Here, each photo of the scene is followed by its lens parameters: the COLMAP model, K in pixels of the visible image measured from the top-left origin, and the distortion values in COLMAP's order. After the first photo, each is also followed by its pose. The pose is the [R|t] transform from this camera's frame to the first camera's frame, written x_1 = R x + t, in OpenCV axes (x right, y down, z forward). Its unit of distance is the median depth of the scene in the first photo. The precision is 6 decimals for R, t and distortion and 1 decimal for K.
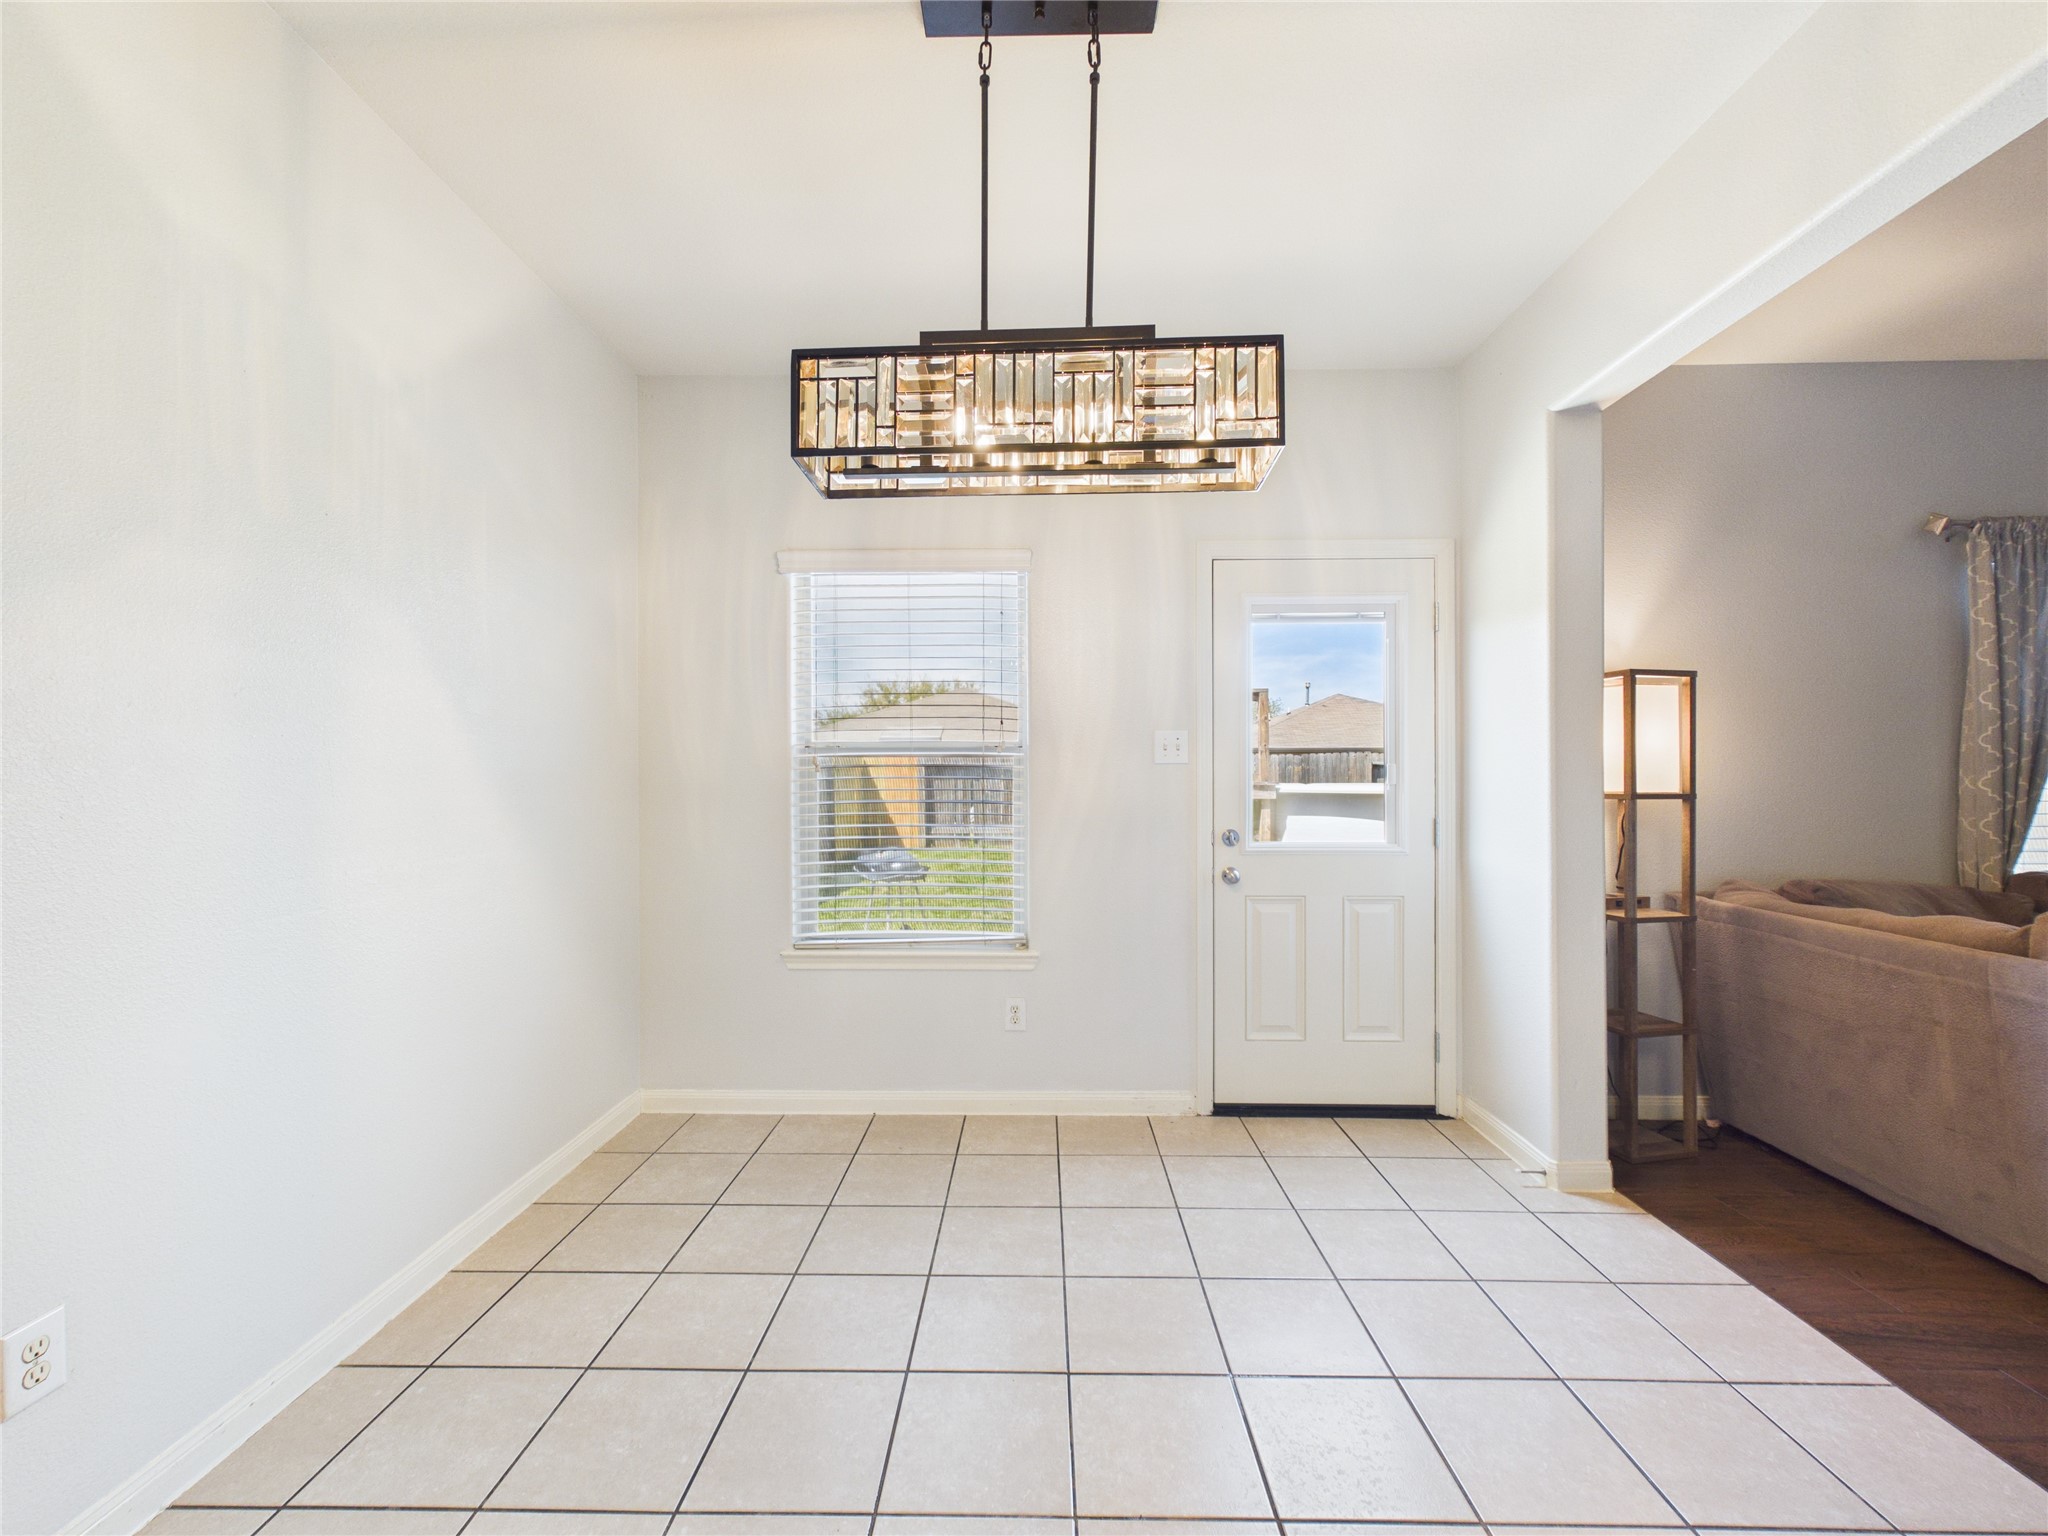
lens RADIAL K [[824.2, 0, 1018.7], [0, 824.2, 779.8], [0, 0, 1]] dist [0.002349, -0.000261]
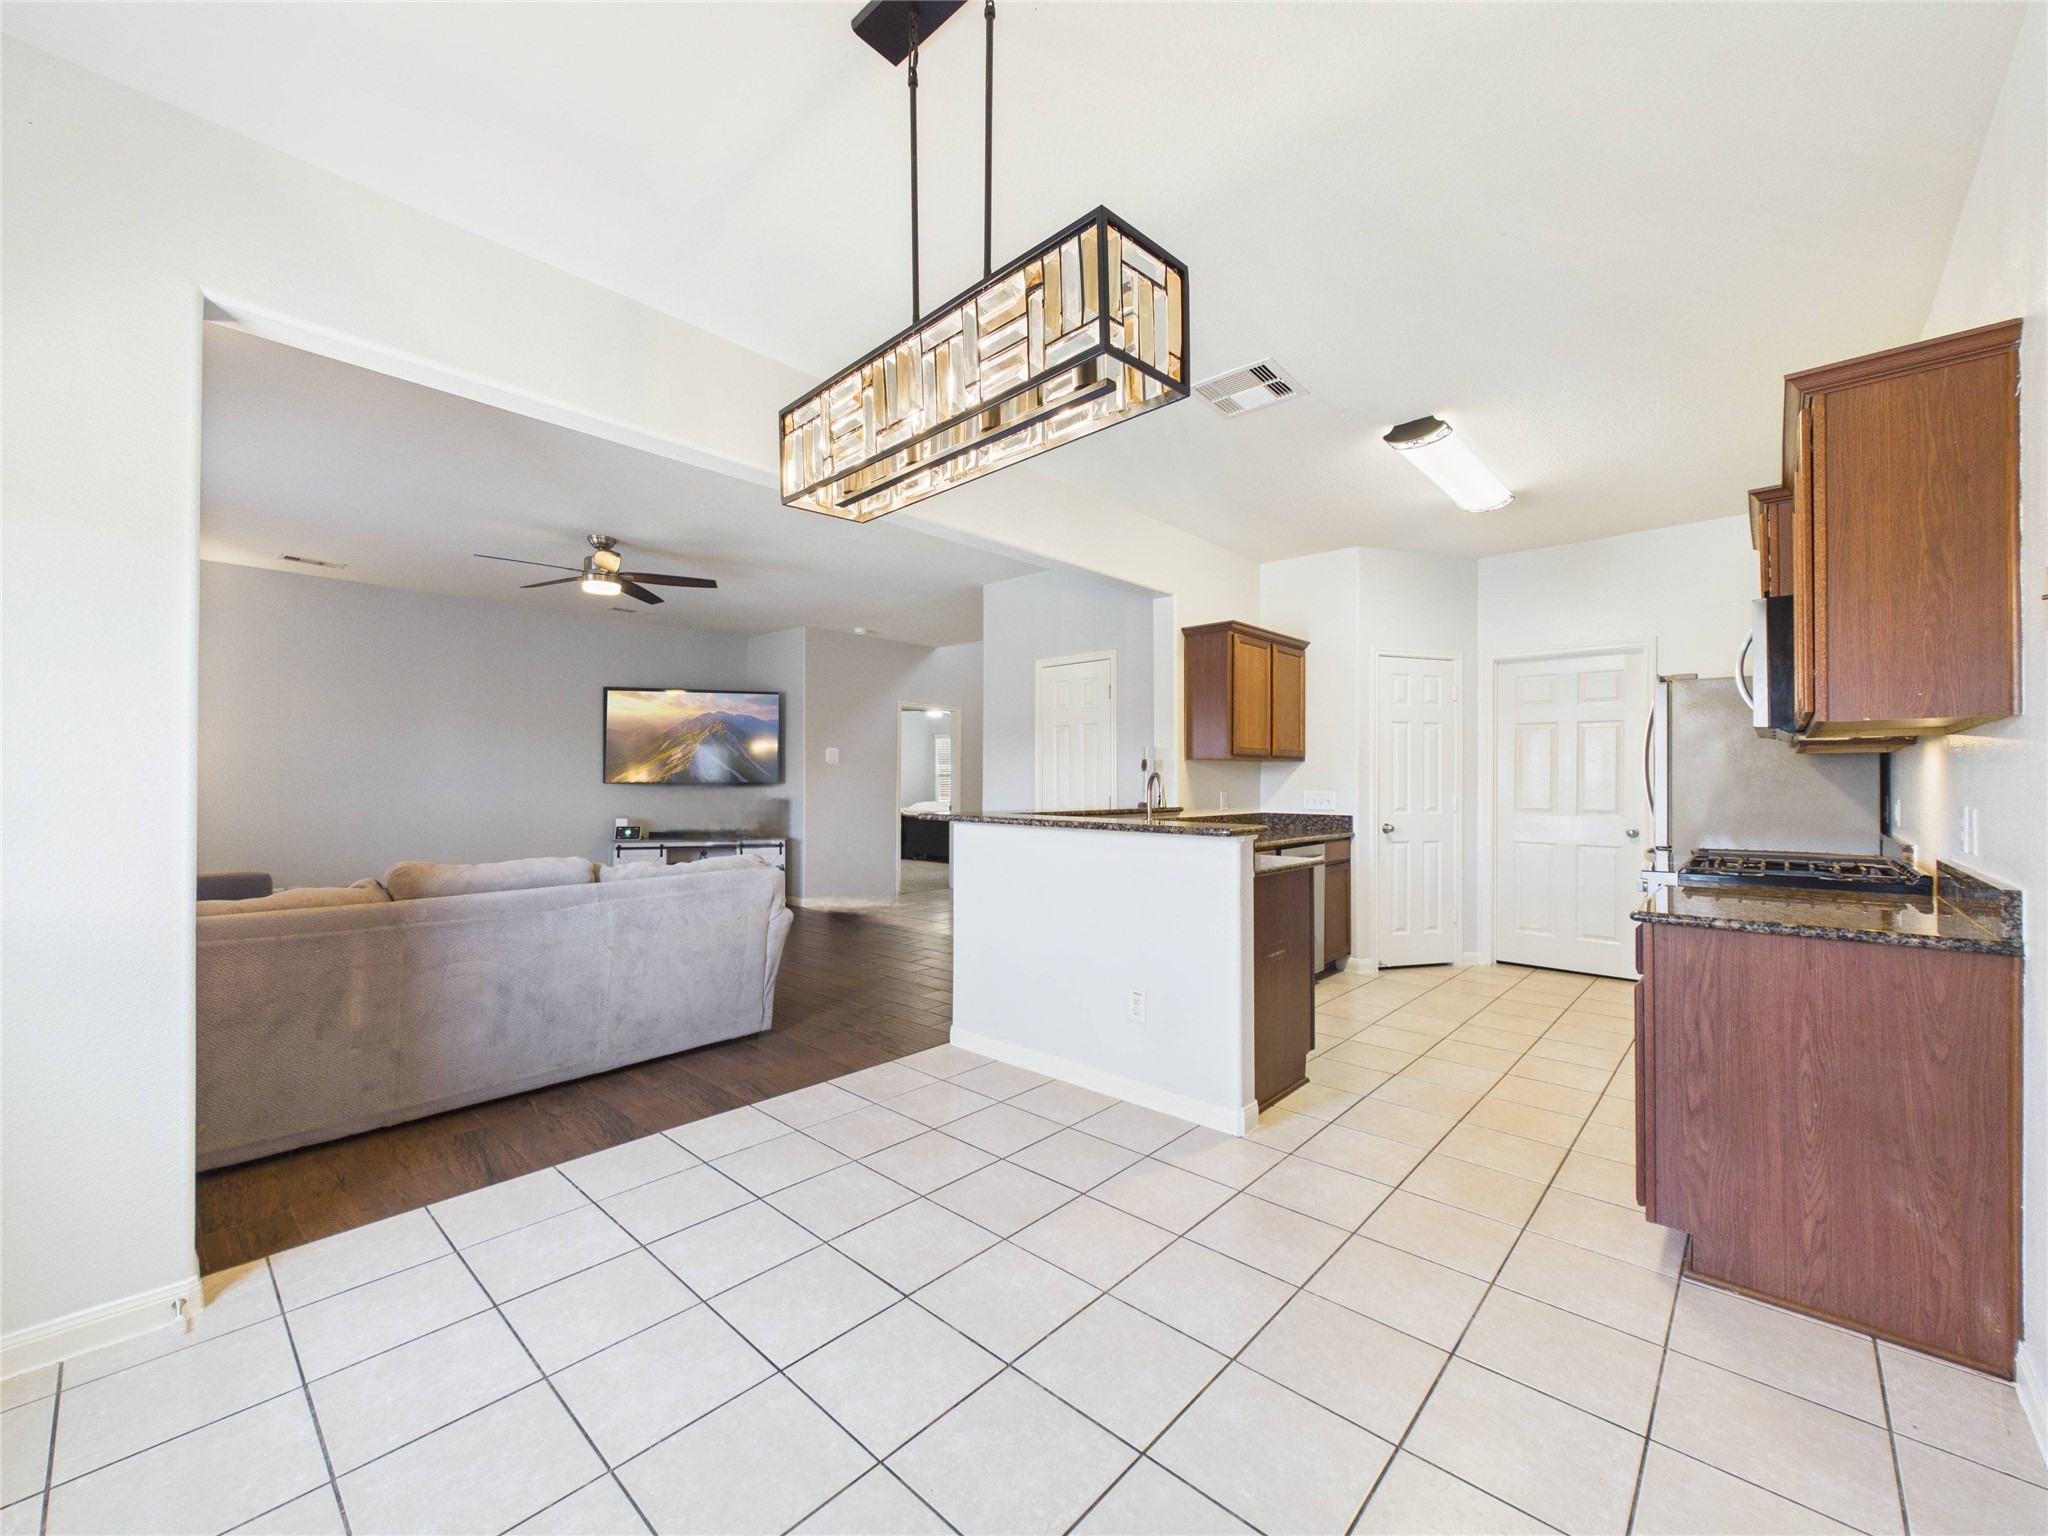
lens RADIAL K [[824.2, 0, 1020.8], [0, 824.2, 777.2], [0, 0, 1]] dist [0.002349, -0.000261]
pose [[-0.752715, 0.002741, 0.658340, -0.393035], [-0.005540, 0.999930, -0.010497, 0.005351], [-0.658323, -0.011549, -0.752647, 0.993171]]
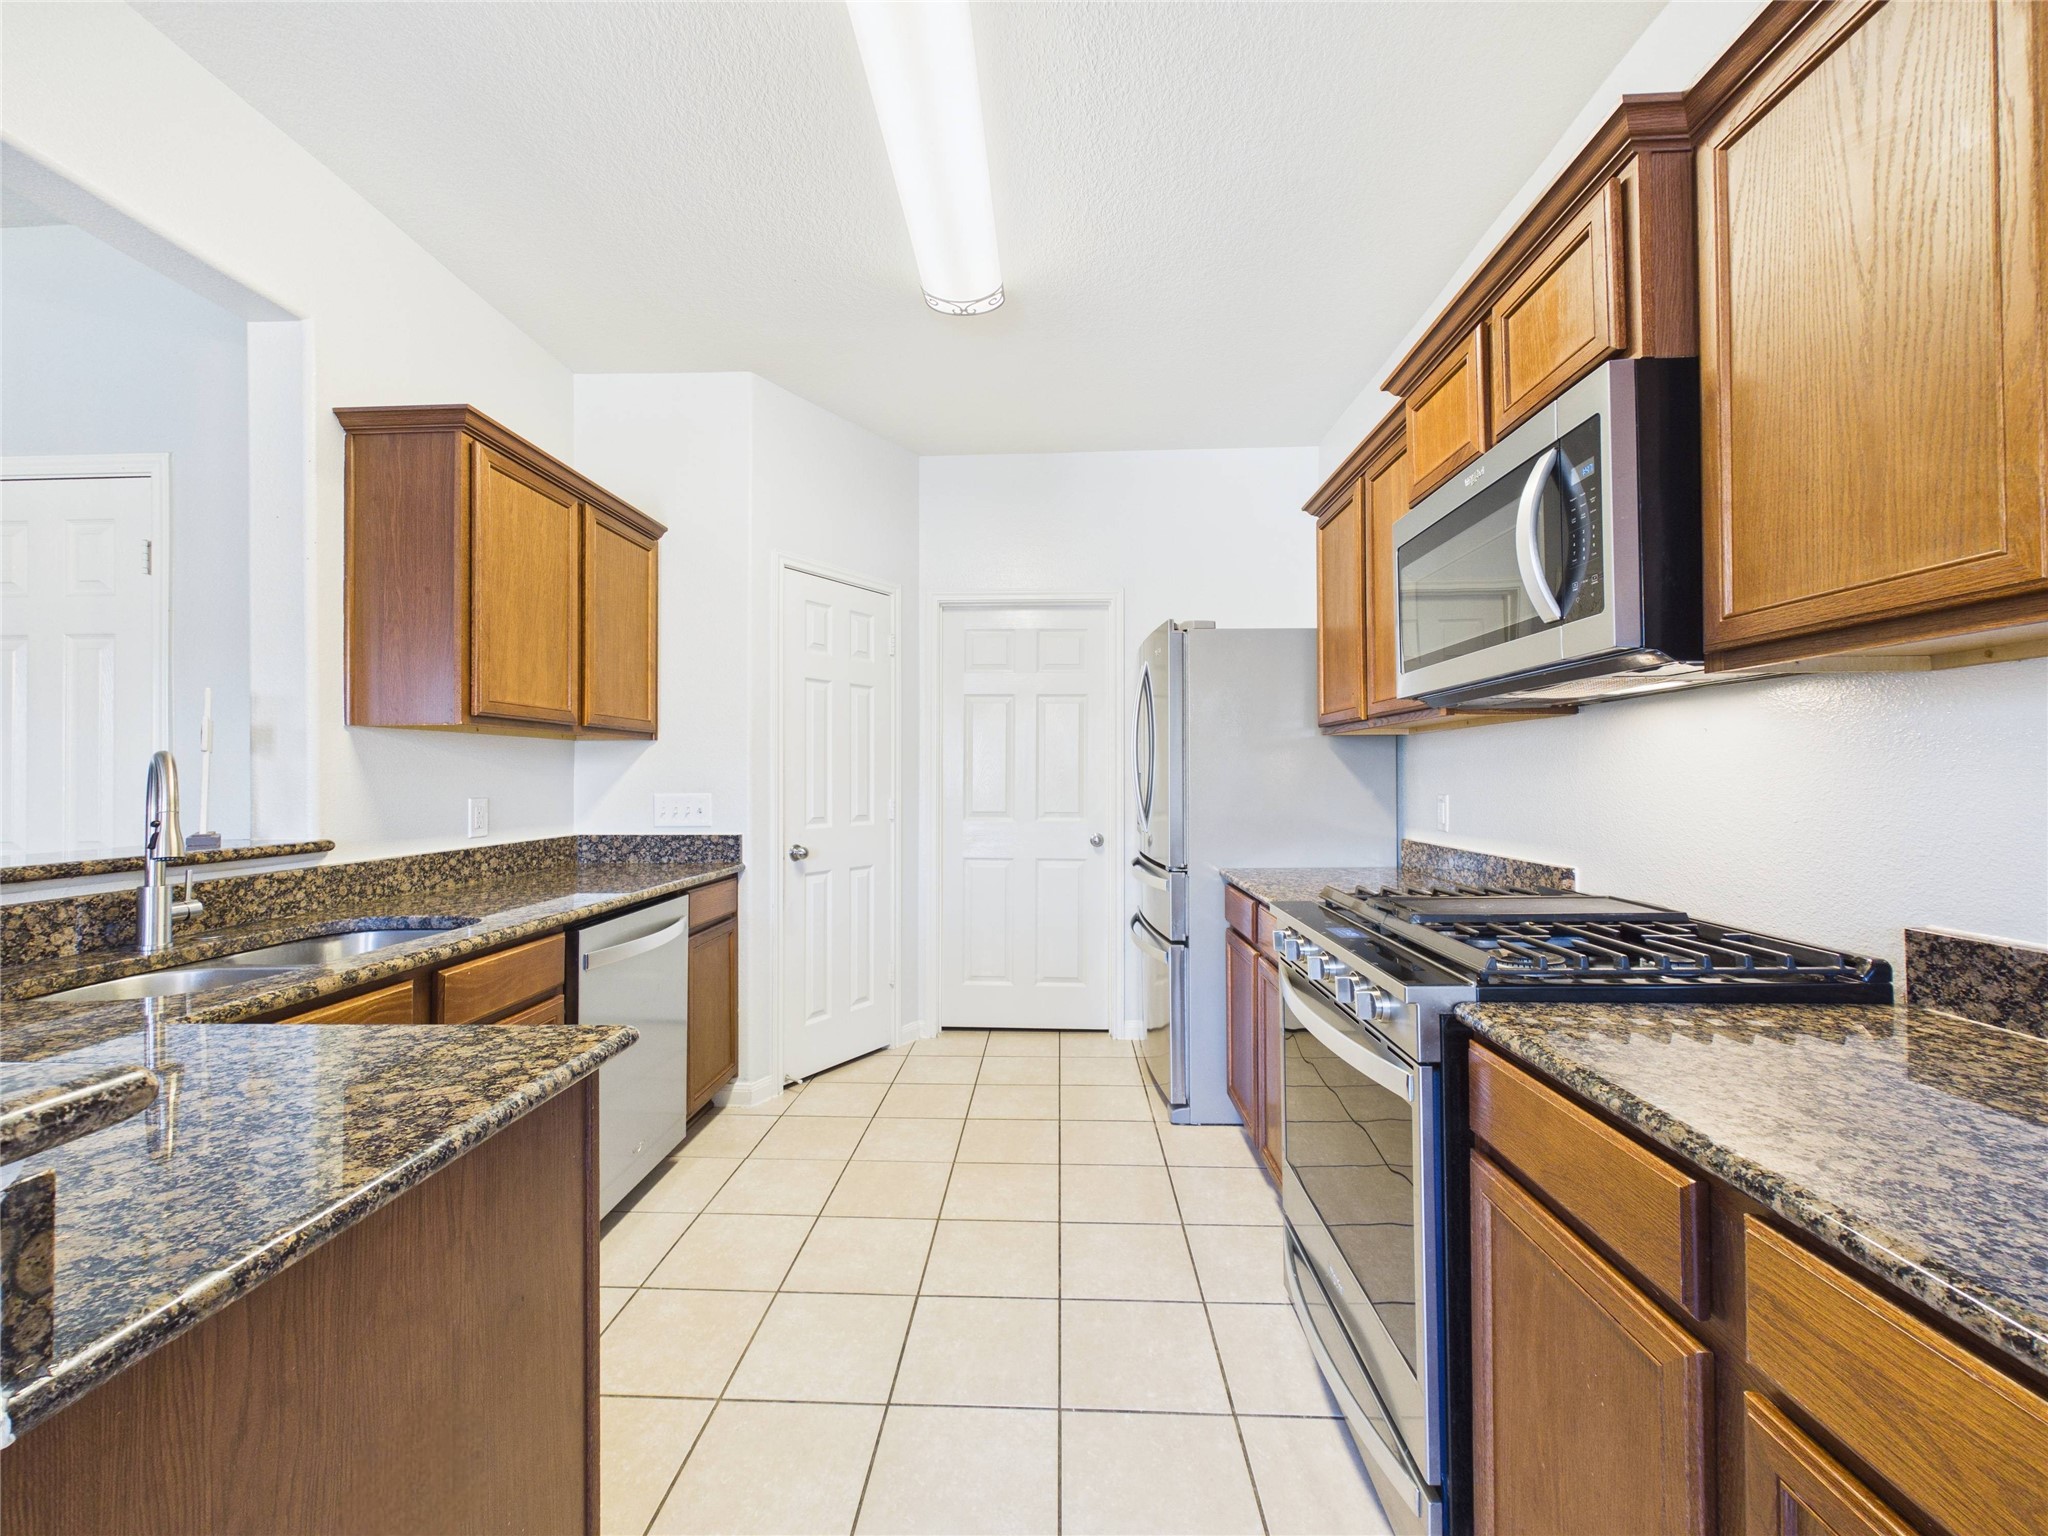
lens RADIAL K [[824.2, 0, 1025.9], [0, 824.2, 766.8], [0, 0, 1]] dist [0.002349, -0.000261]
pose [[-0.999875, 0.005400, 0.014830, -0.100994], [0.005140, 0.999833, -0.017517, 0.000321], [-0.014923, -0.017438, -0.999737, 0.116949]]
